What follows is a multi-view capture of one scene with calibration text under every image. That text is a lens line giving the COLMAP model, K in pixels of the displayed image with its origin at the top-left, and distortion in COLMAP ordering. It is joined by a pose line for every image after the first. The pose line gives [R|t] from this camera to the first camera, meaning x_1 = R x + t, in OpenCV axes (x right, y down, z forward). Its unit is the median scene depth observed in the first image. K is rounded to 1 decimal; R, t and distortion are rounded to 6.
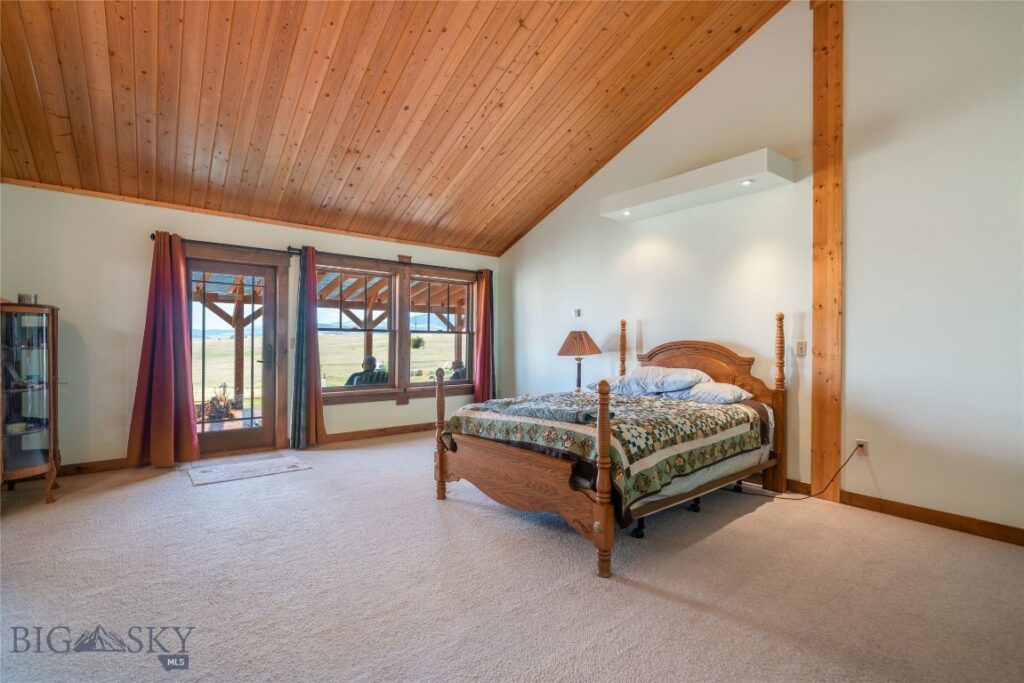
lens RADIAL K [[468.8, 0, 512.2], [0, 468.8, 343.5], [0, 0, 1]] dist [-0.000049, -0.000131]
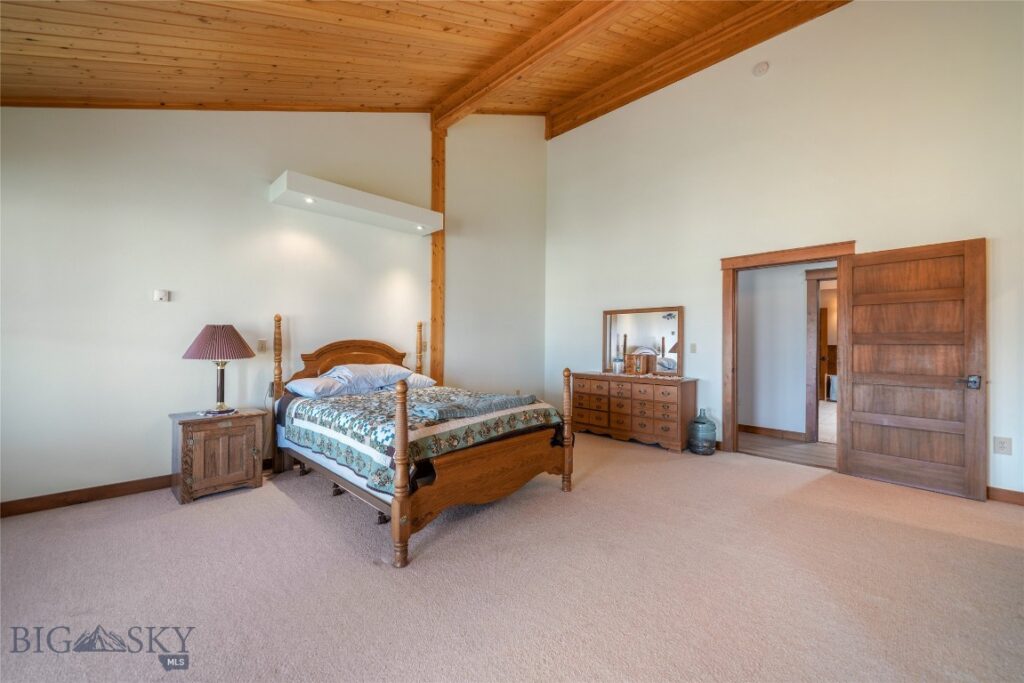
lens RADIAL K [[403.1, 0, 512.0], [0, 403.1, 342.7], [0, 0, 1]] dist [0.000083, -0.000034]
pose [[-0.111014, -0.002892, 0.993815, -0.744257], [-0.007094, 0.999973, 0.002118, -0.004662], [-0.993794, -0.006815, -0.111032, 0.876662]]
